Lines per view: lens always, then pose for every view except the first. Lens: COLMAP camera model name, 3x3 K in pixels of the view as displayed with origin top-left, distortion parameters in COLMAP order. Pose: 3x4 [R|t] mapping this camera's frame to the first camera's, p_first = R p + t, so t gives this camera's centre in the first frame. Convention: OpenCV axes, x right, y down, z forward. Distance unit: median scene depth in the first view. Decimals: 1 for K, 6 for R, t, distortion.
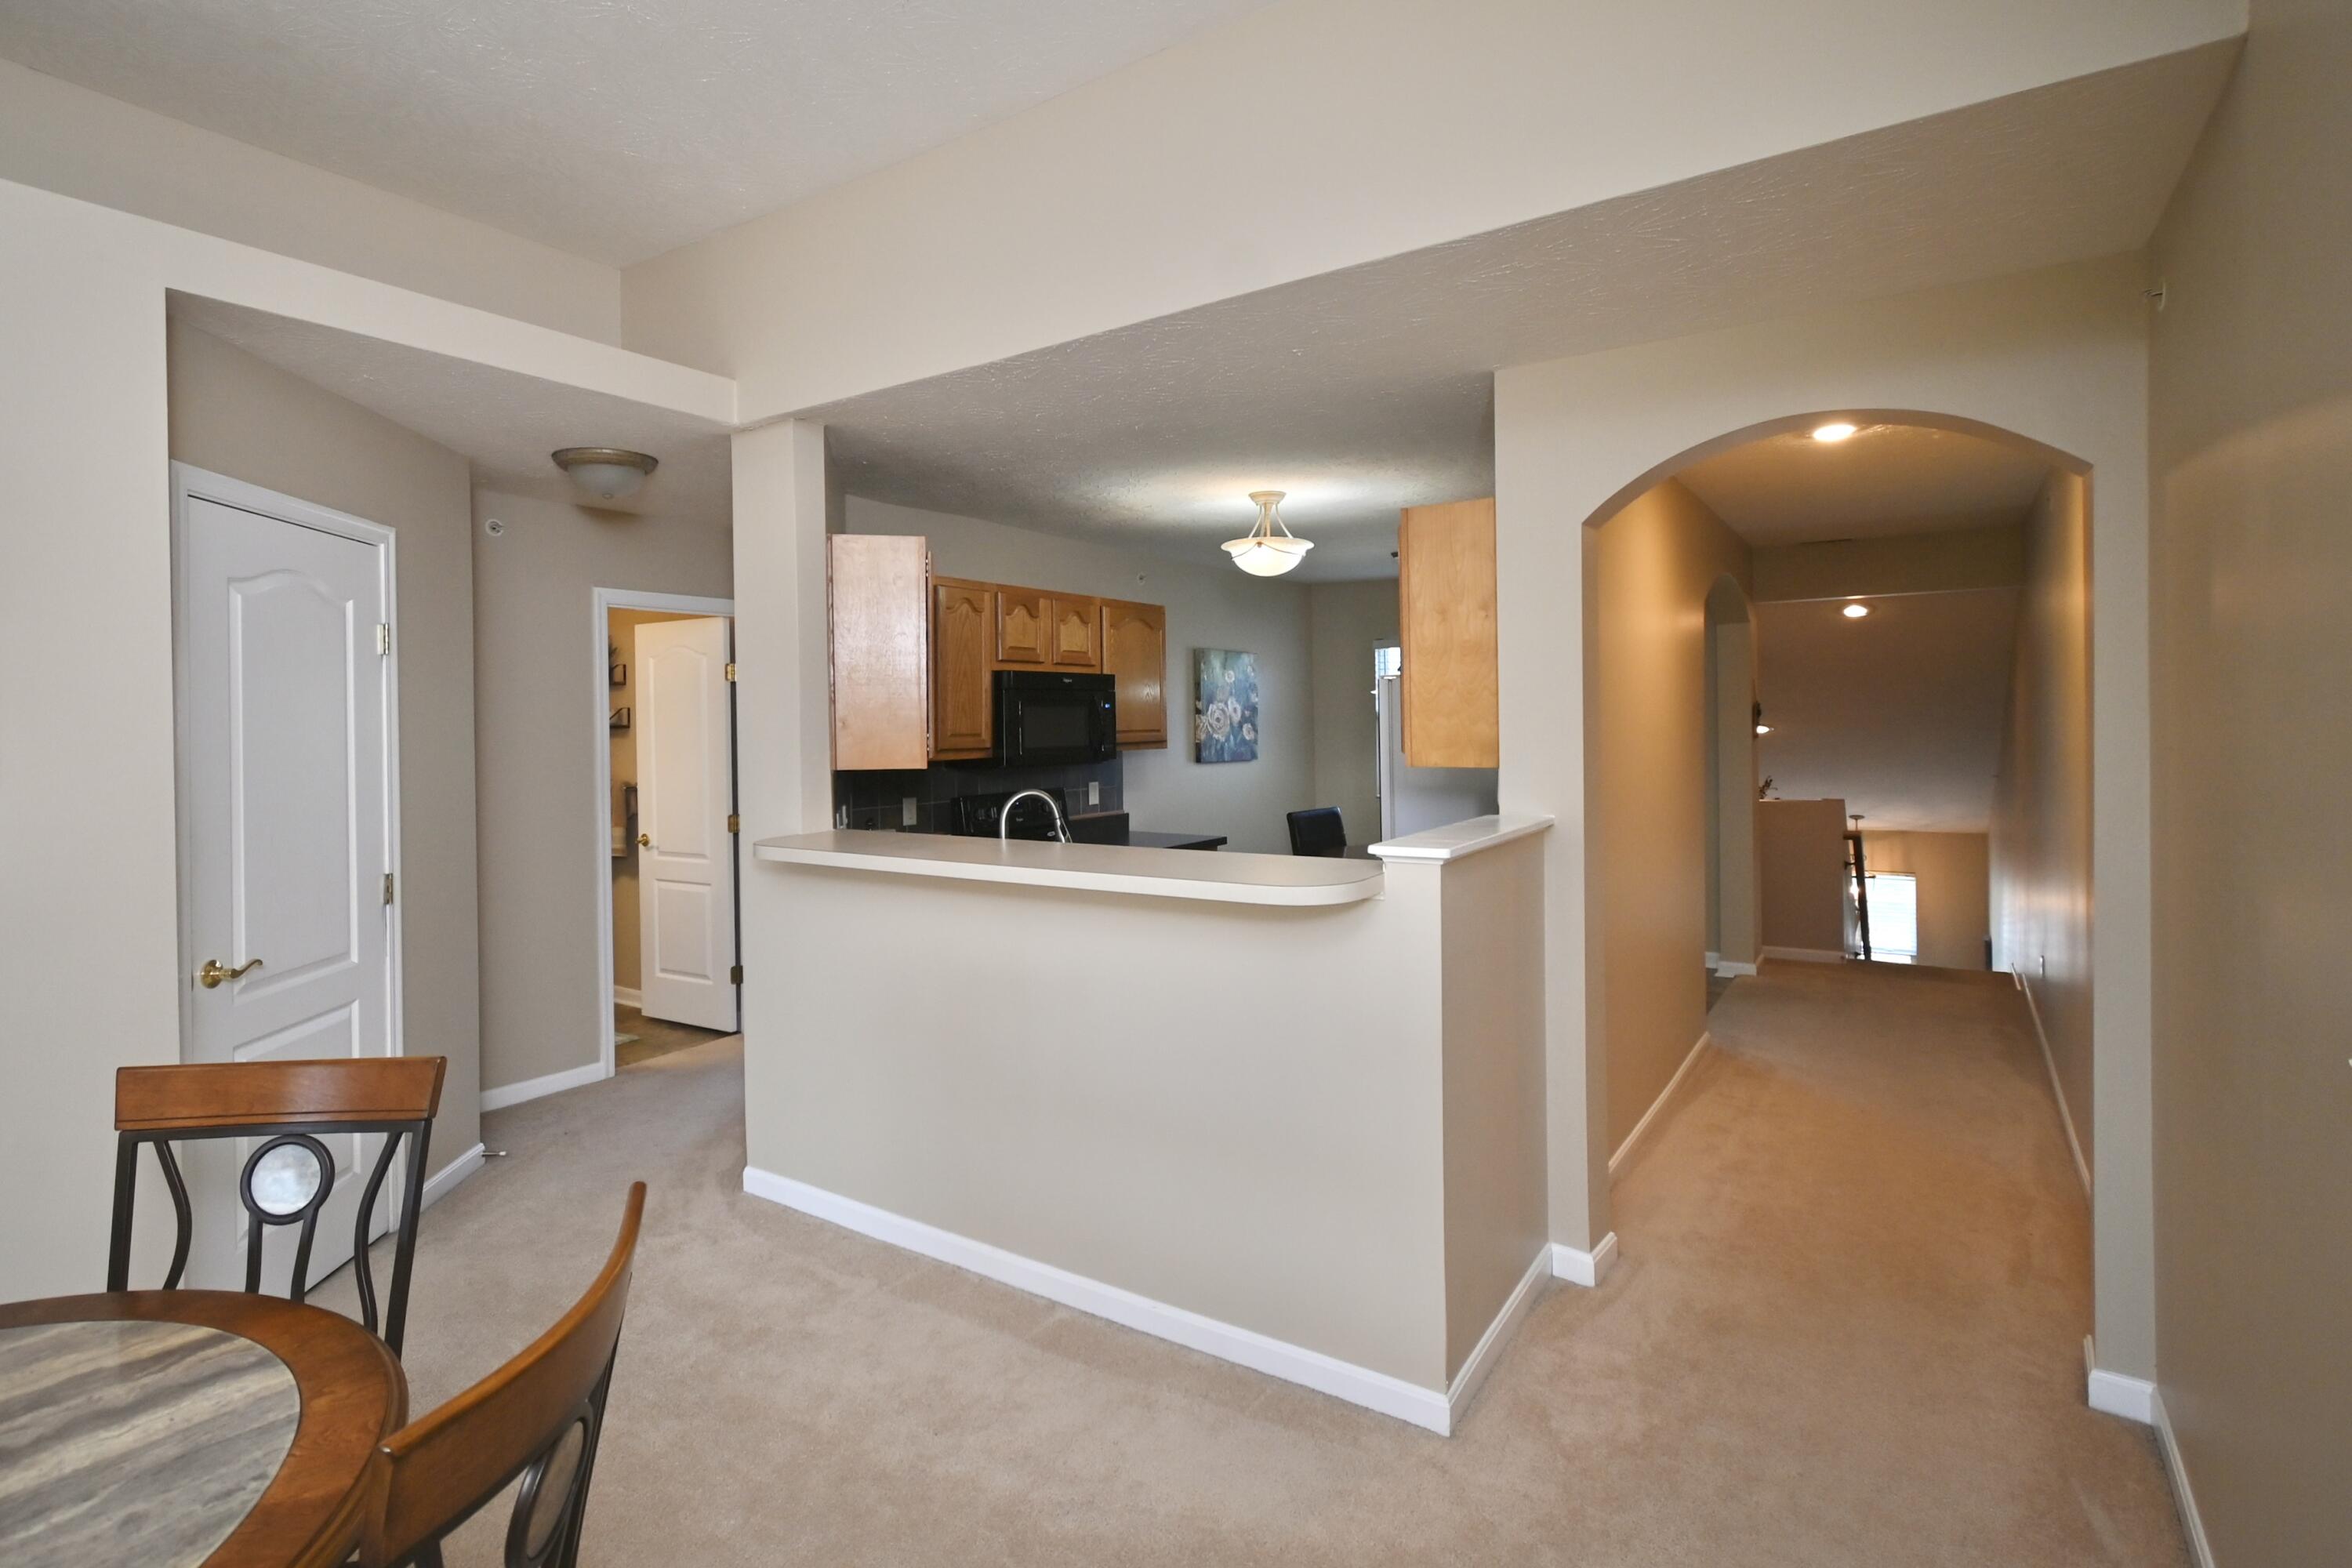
lens RADIAL K [[1135.6, 0, 1167.8], [0, 1135.6, 730.7], [0, 0, 1]] dist [0.000471, -0.000443]
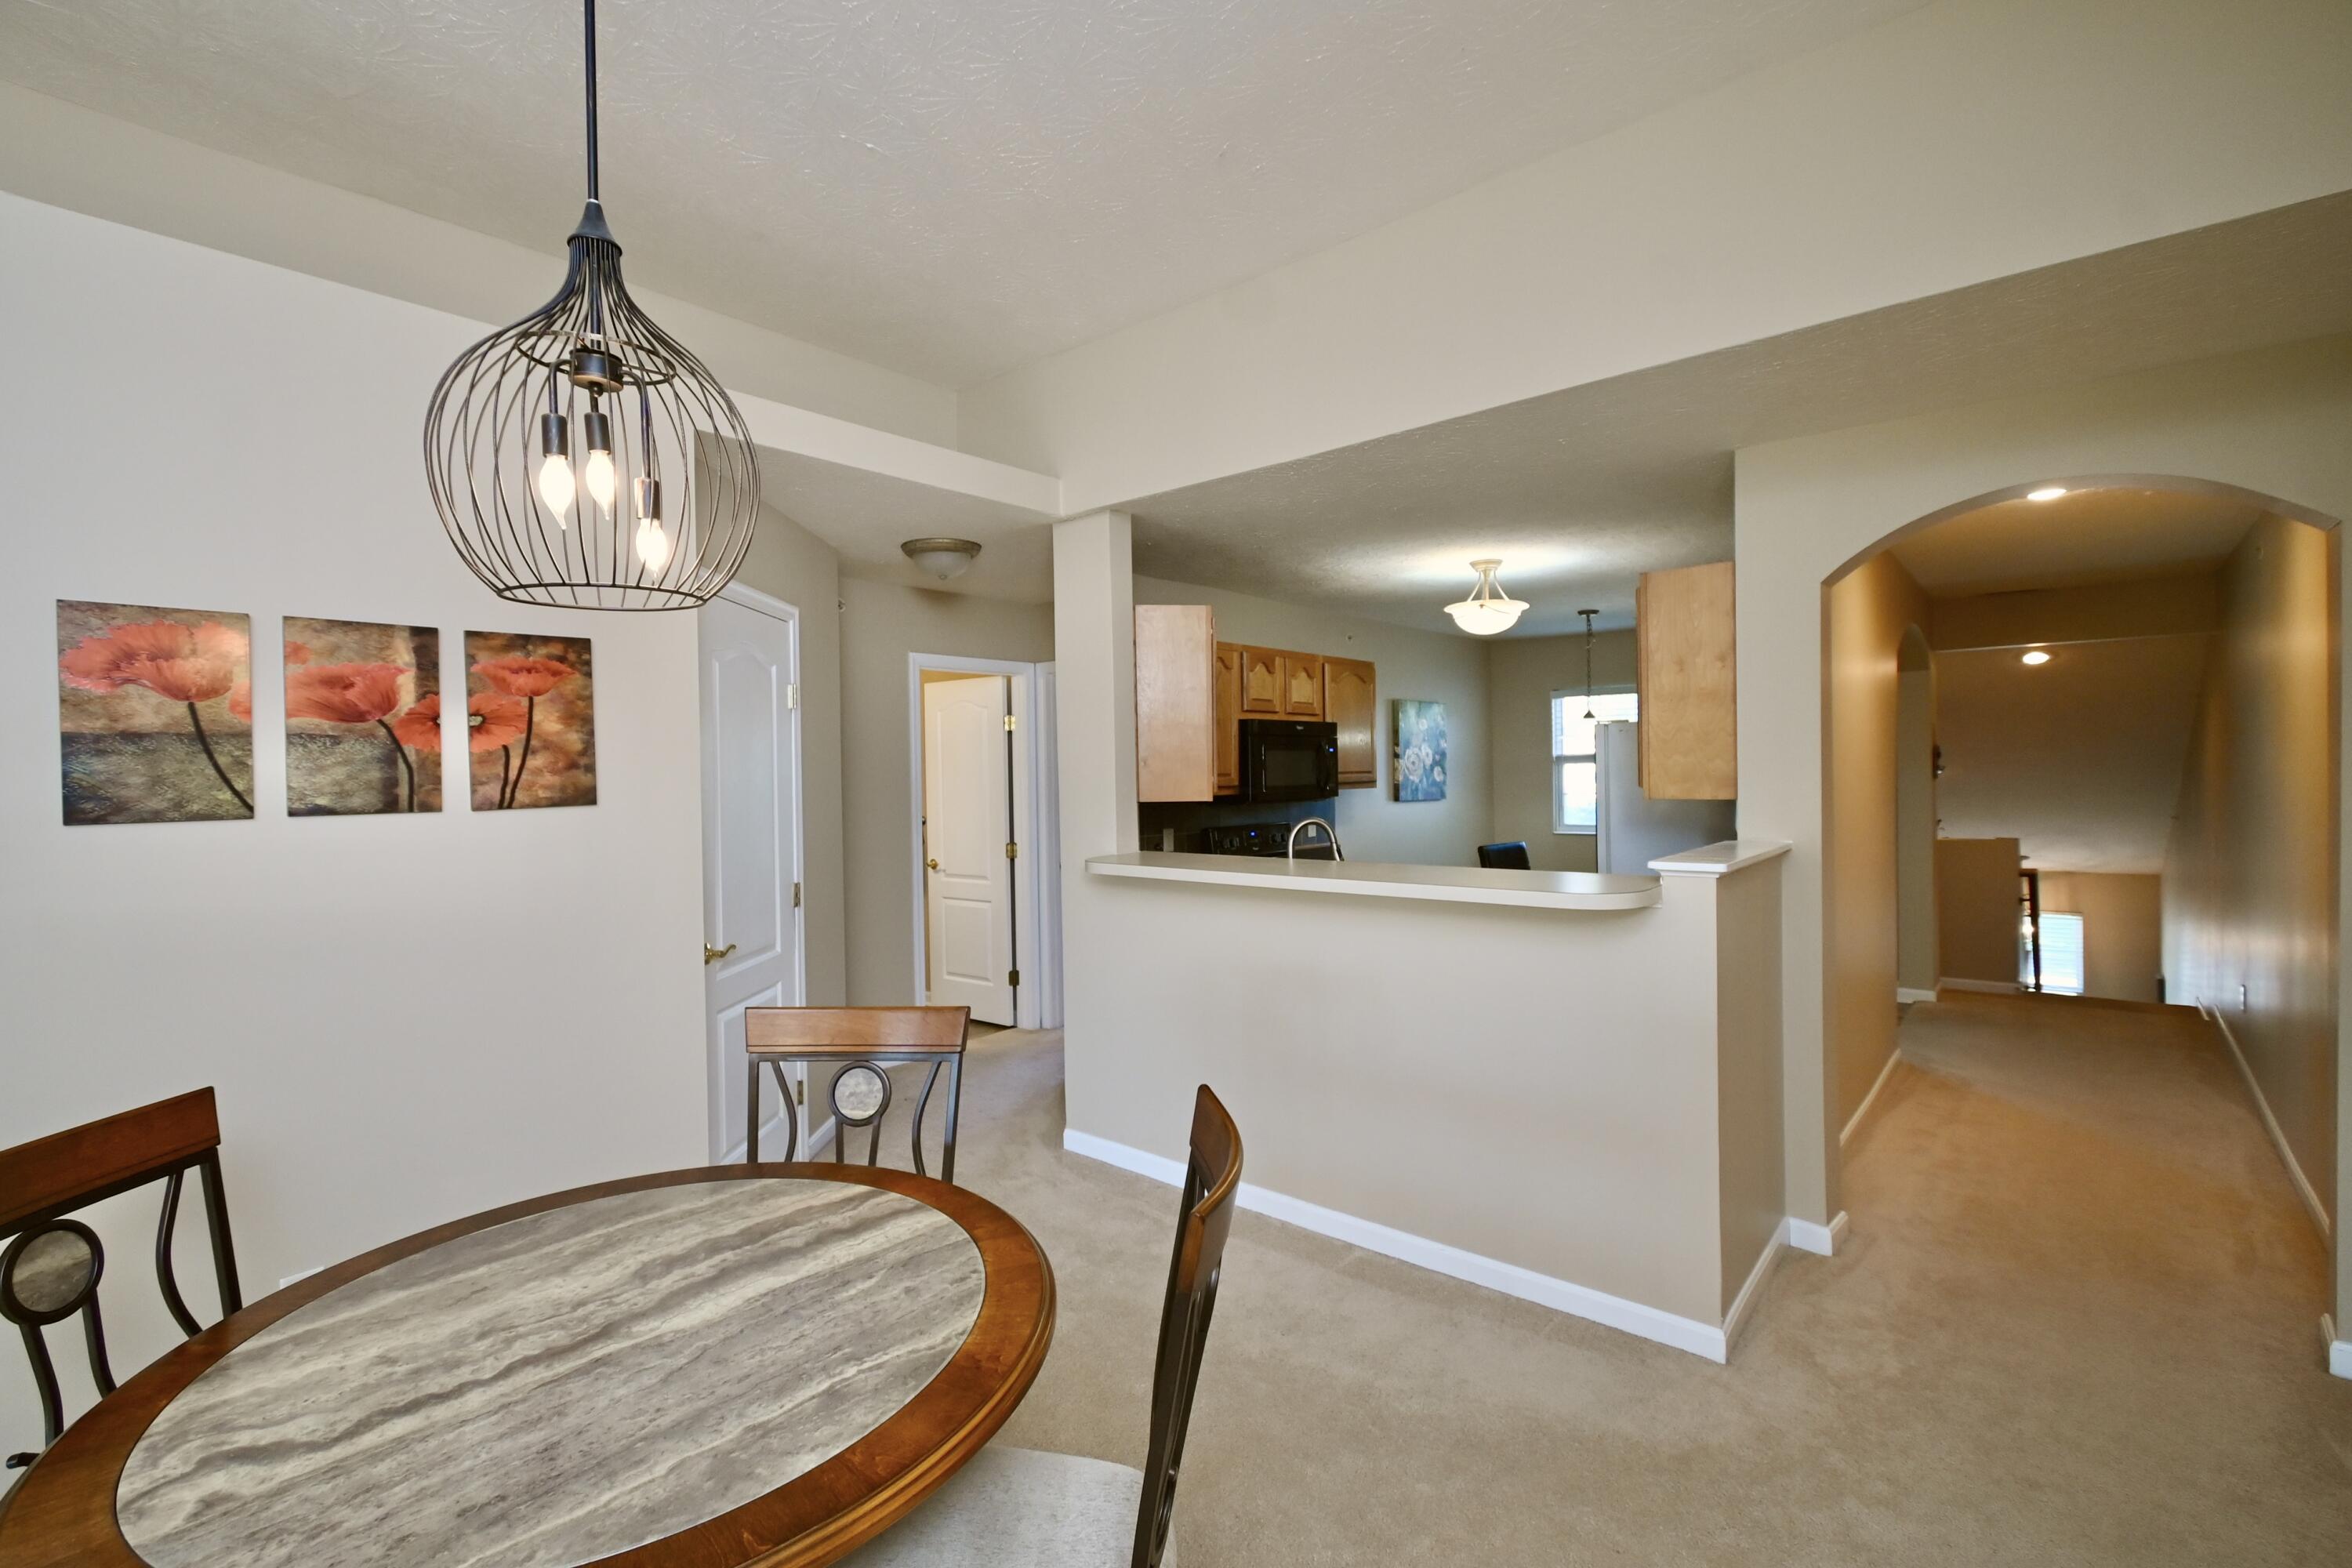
lens RADIAL K [[1039.9, 0, 1176.0], [0, 1039.9, 784.0], [0, 0, 1]] dist [0.001239, -0.003209]
pose [[0.992752, 0.000283, -0.120178, -0.126176], [0.000387, 0.999985, 0.005546, 0.009978], [0.120177, -0.005552, 0.992737, -0.090084]]
